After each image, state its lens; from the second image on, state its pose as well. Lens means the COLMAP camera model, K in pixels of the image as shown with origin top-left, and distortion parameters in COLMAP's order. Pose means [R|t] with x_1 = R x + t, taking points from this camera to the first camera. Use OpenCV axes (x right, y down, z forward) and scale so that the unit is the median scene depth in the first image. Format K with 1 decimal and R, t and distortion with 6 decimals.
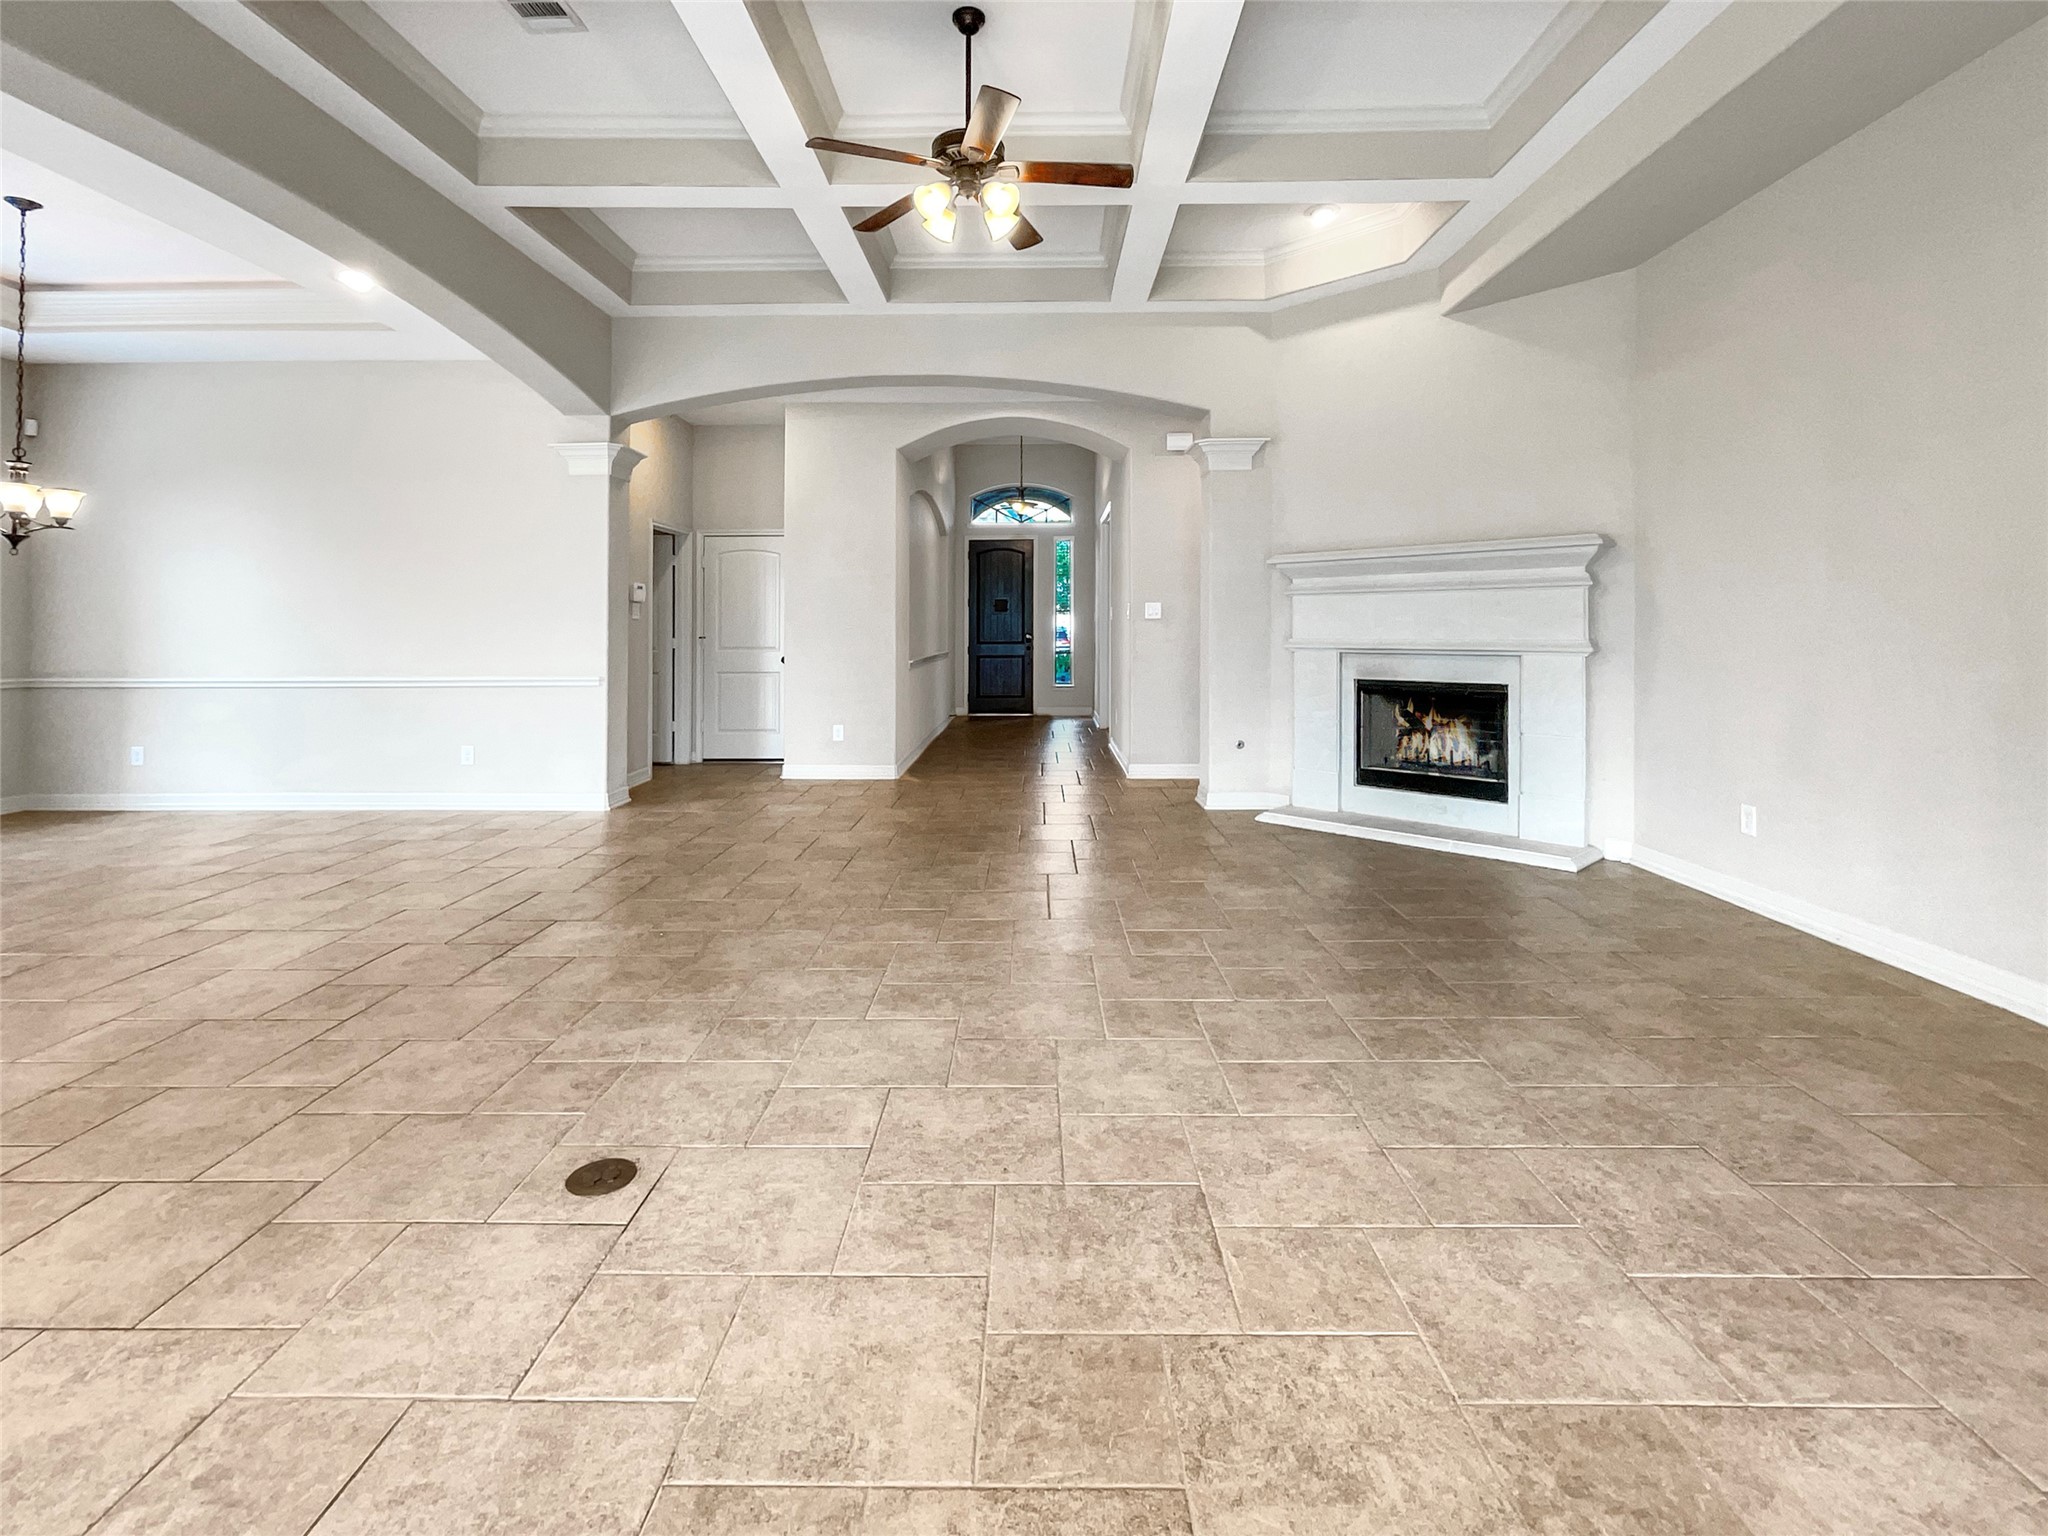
lens RADIAL K [[937.1, 0, 1024.0], [0, 937.1, 768.0], [0, 0, 1]] dist [-0.000576, 0.000538]
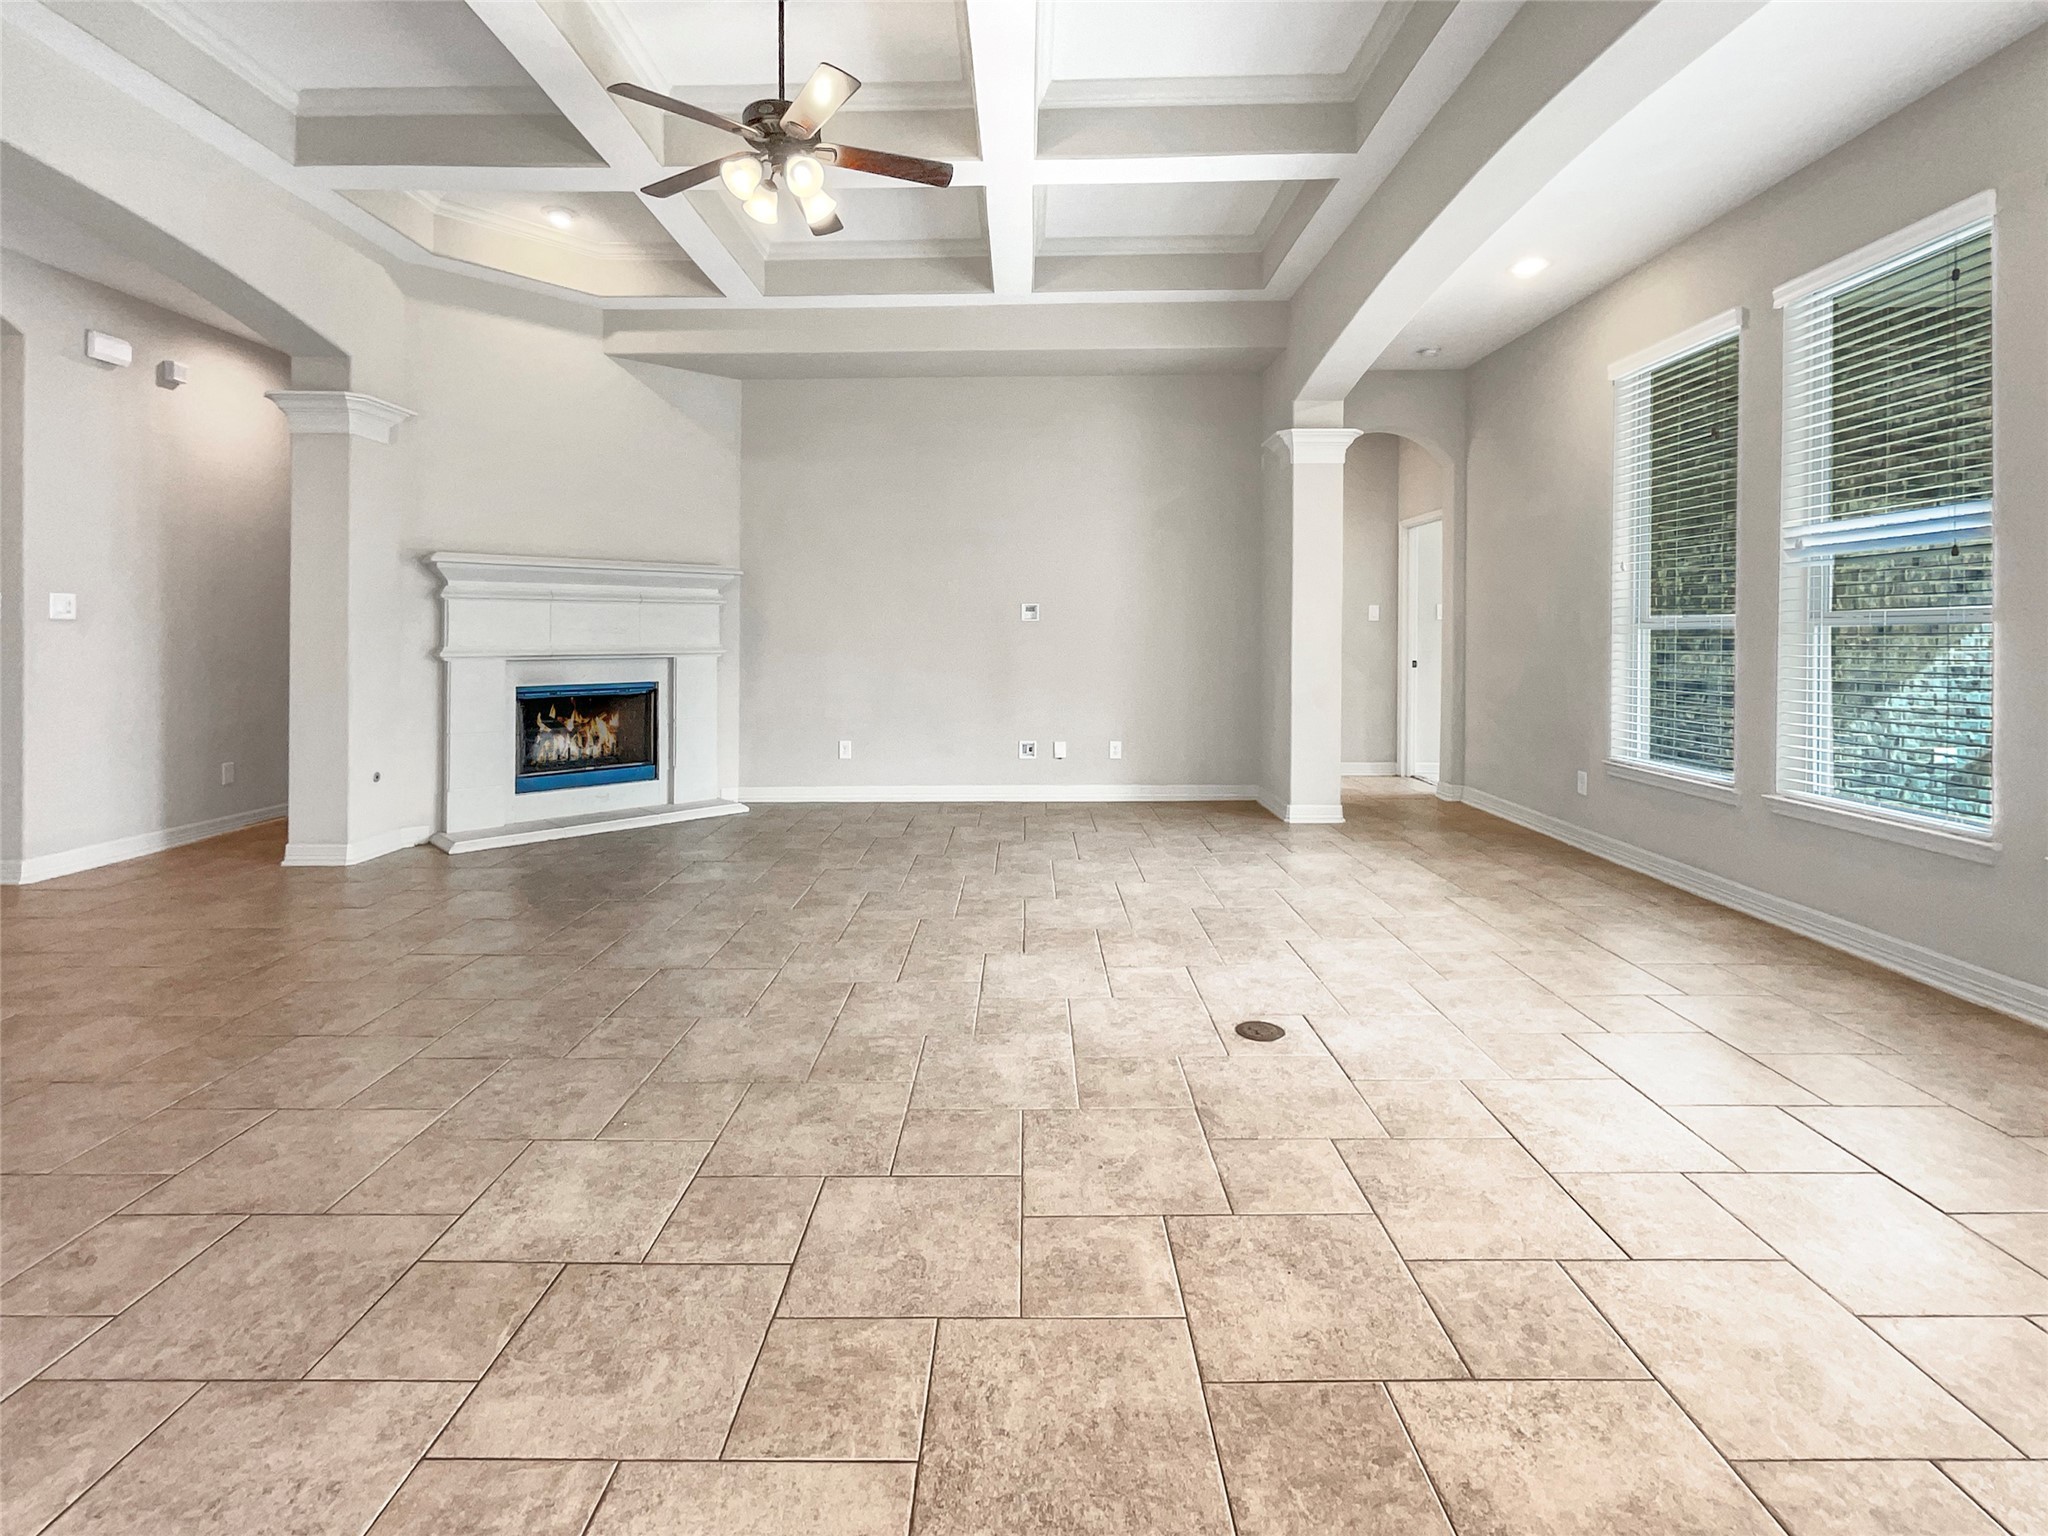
lens RADIAL K [[937.1, 0, 1024.0], [0, 937.1, 768.0], [0, 0, 1]] dist [-0.000576, 0.000538]
pose [[0.001928, -0.138842, 0.990313, -1.345759], [0.151943, 0.978857, 0.136940, -0.136110], [-0.988387, 0.150207, 0.022983, 0.962559]]
